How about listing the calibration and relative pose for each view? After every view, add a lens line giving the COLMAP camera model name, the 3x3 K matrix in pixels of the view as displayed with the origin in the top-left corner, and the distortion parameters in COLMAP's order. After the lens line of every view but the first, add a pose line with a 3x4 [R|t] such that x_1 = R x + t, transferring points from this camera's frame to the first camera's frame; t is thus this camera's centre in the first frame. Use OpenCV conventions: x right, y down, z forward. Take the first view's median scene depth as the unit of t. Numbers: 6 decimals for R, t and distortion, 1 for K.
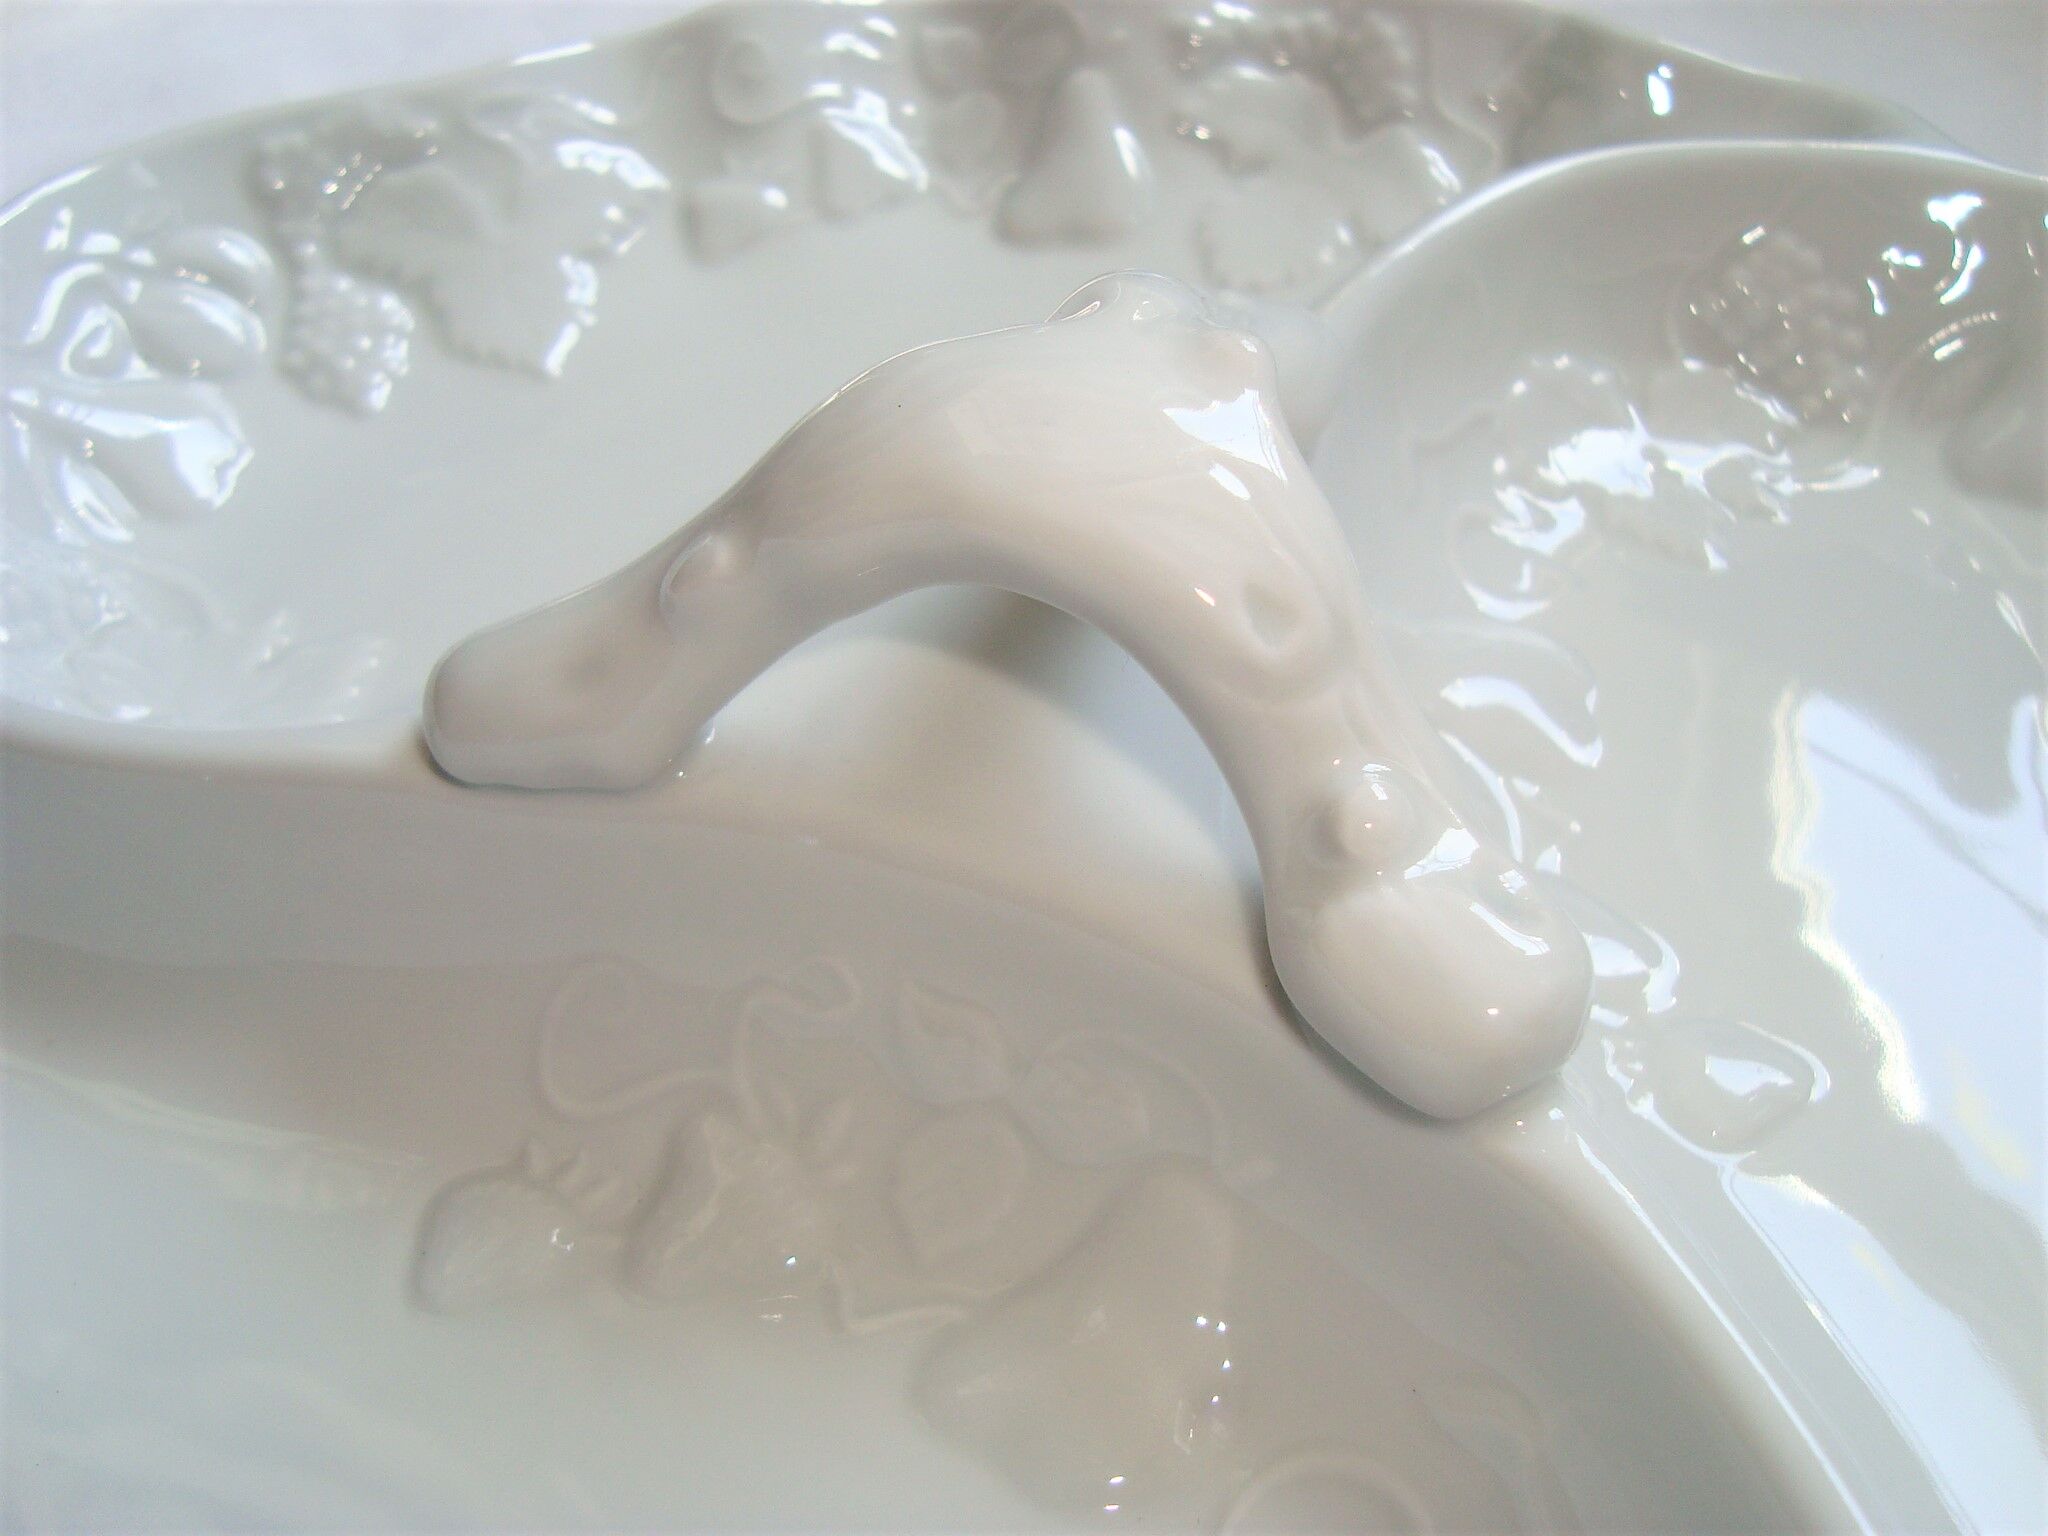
lens RADIAL K [[1993.7, 0, 1024.0], [0, 1993.7, 768.0], [0, 0, 1]] dist [-0.200001, 0.201029]
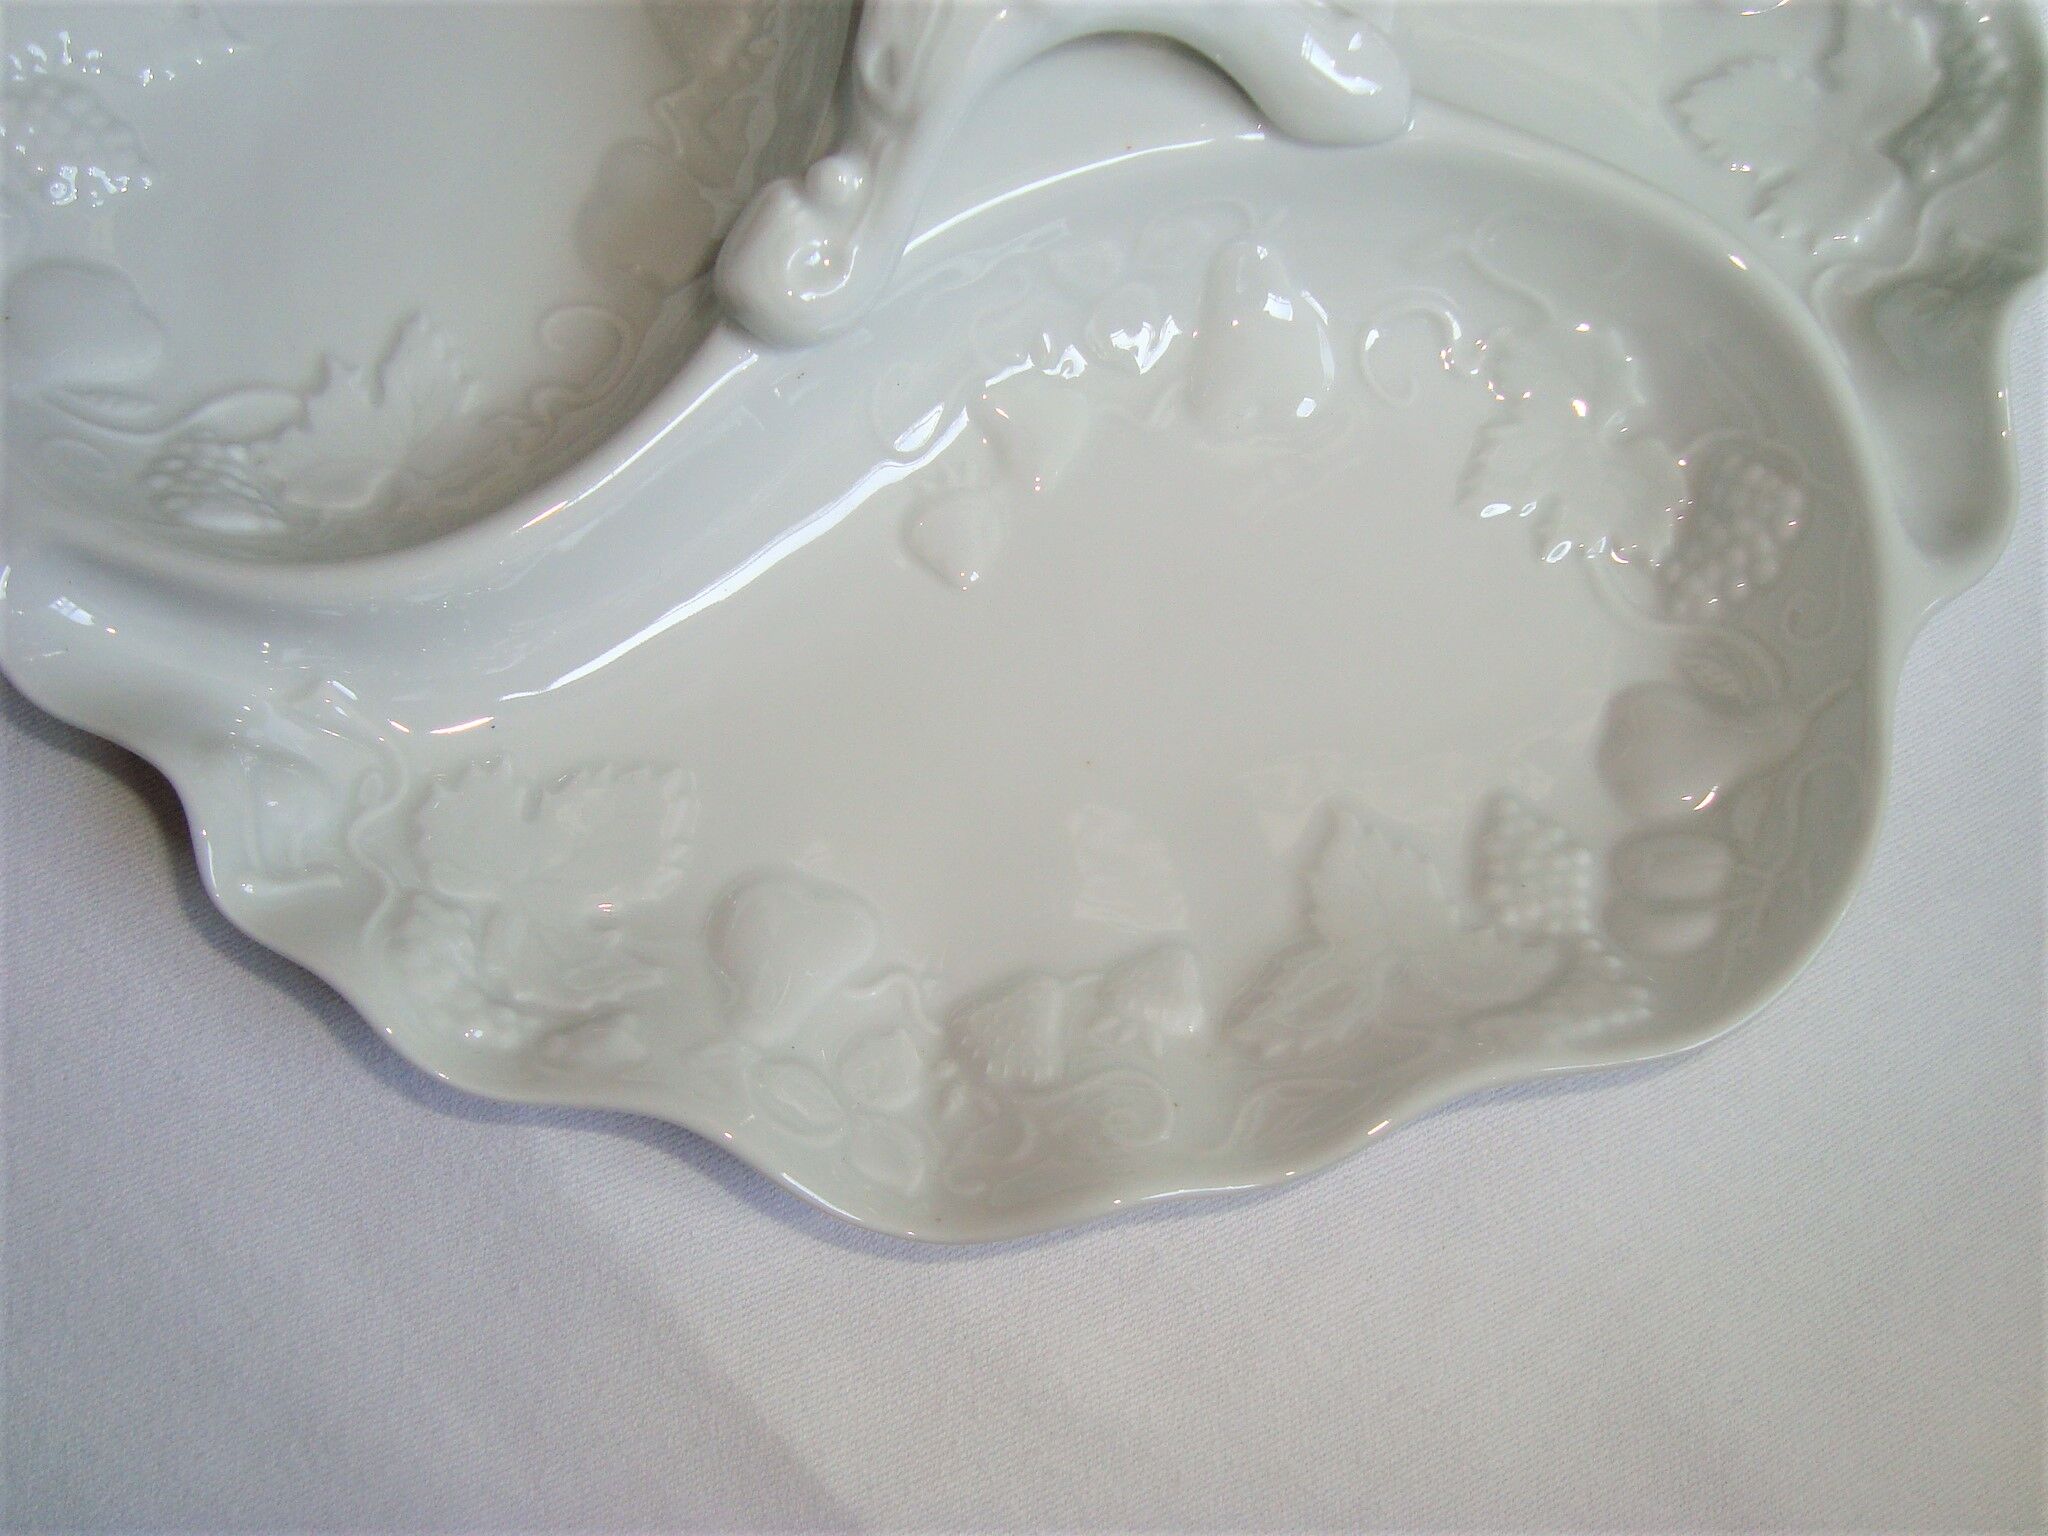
lens RADIAL K [[1993.7, 0, 1024.0], [0, 1993.7, 768.0], [0, 0, 1]] dist [-0.200001, 0.201029]
pose [[0.305646, 0.946654, -0.102114, 0.480774], [-0.737952, 0.303293, 0.602860, -0.531087], [0.601671, -0.108907, 0.791285, -0.176798]]
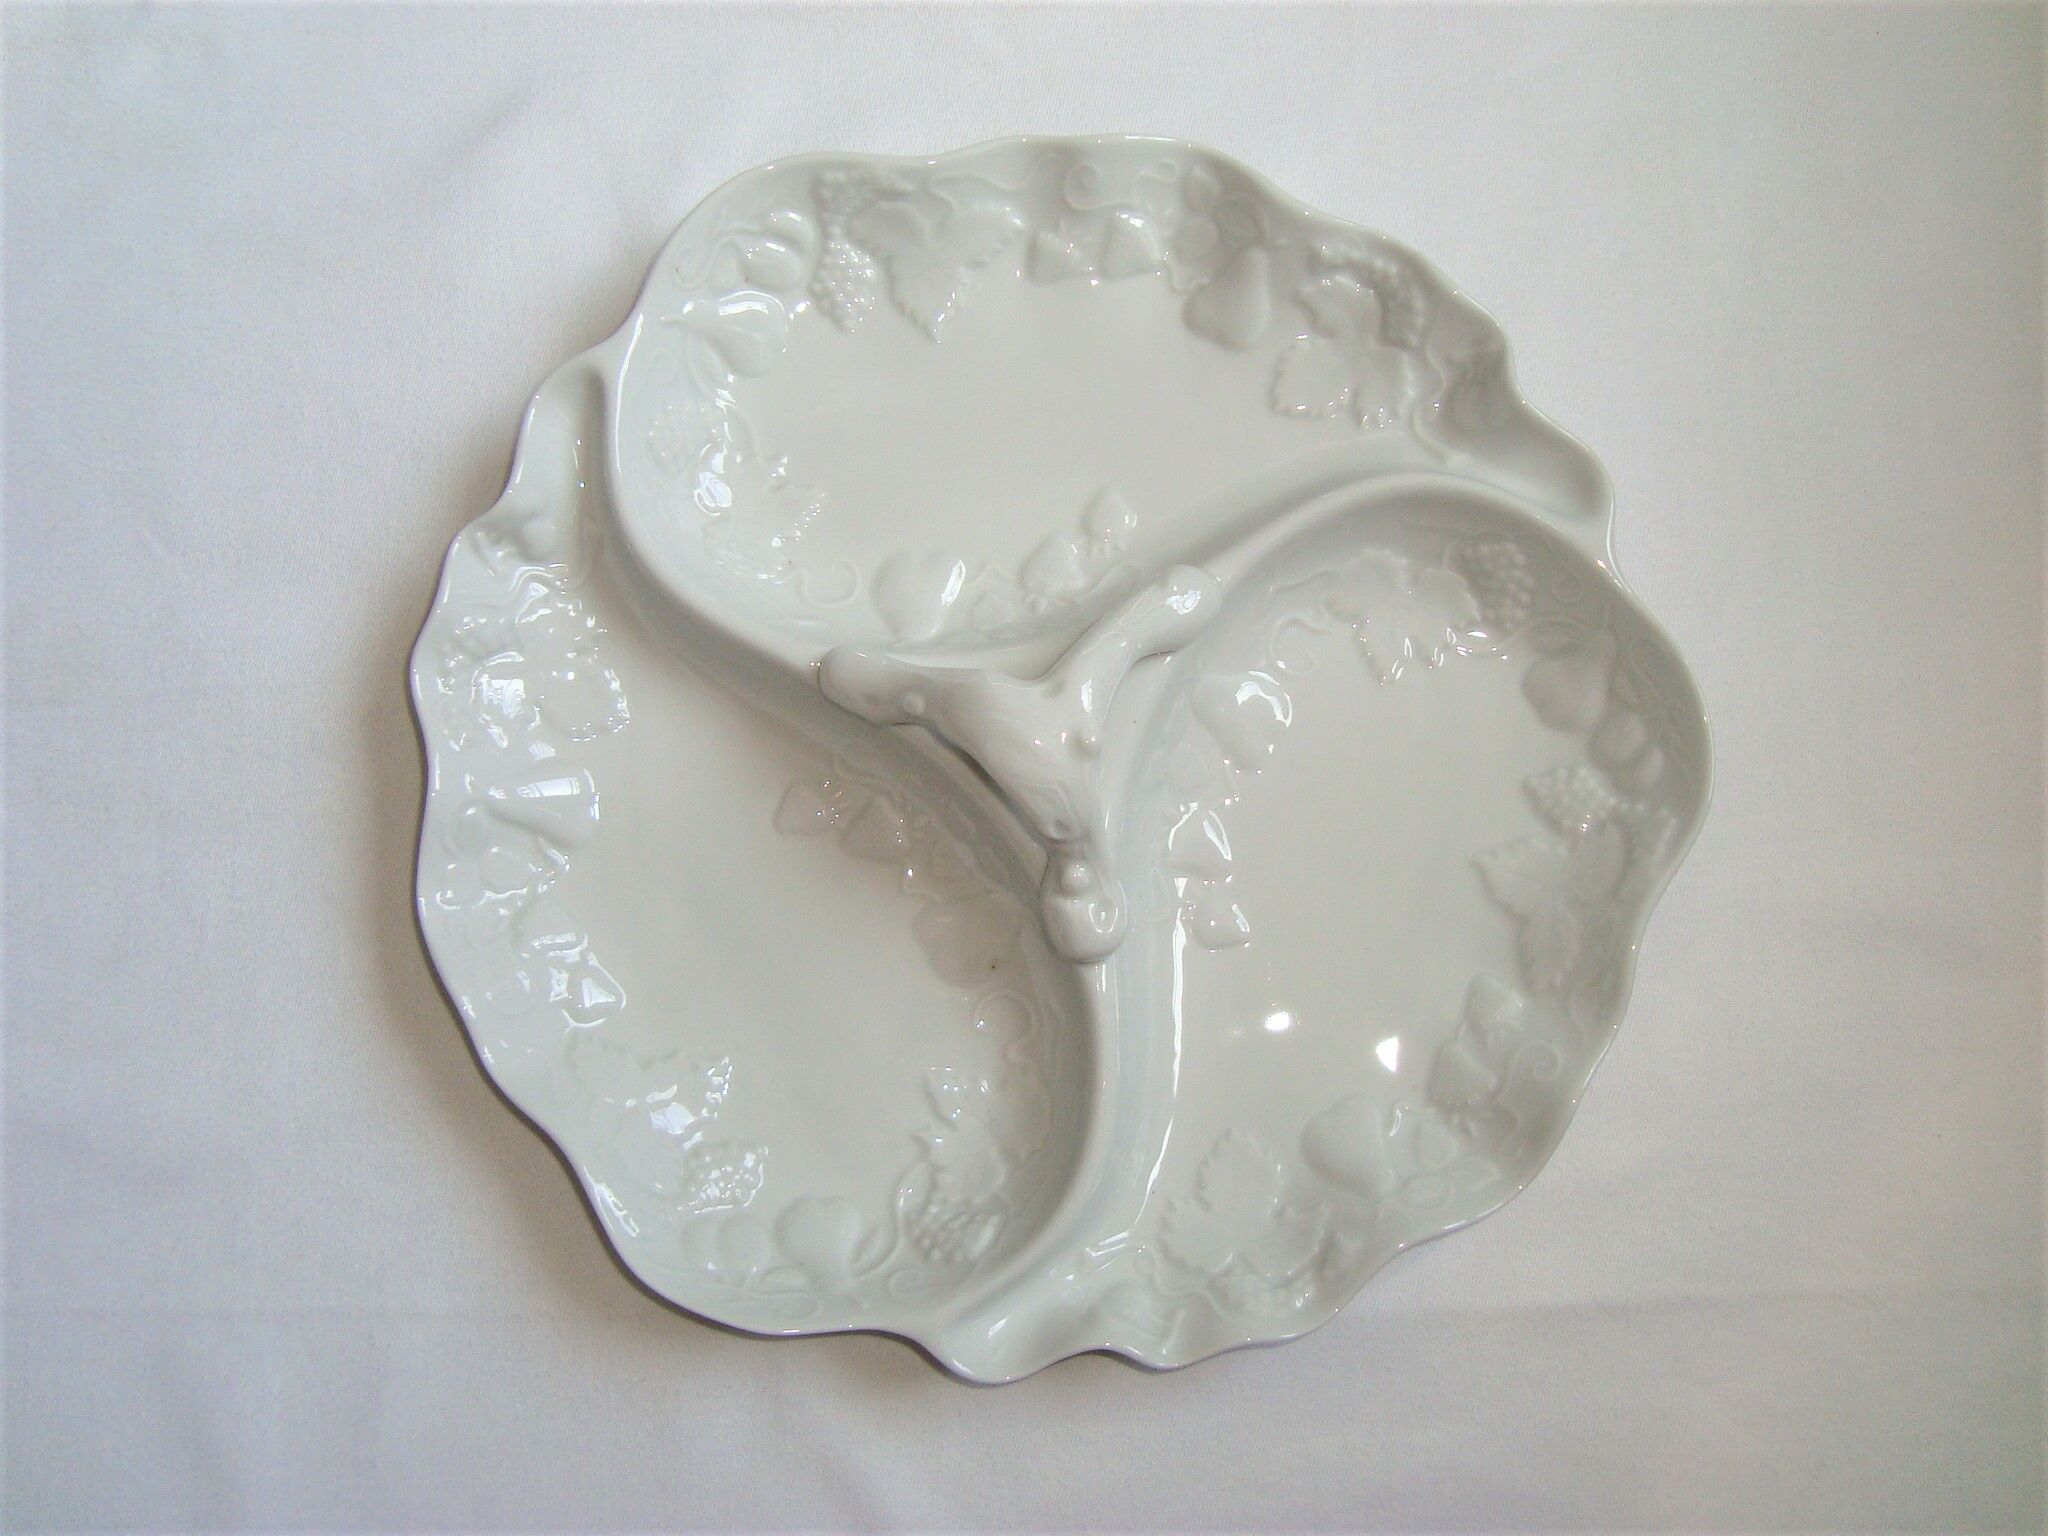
lens RADIAL K [[1993.7, 0, 1024.0], [0, 1993.7, 768.0], [0, 0, 1]] dist [-0.200001, 0.201029]
pose [[0.926248, 0.375361, -0.034183, 0.075061], [-0.272682, 0.729951, 0.626751, -1.149607], [0.260209, -0.571206, 0.778470, -0.788668]]
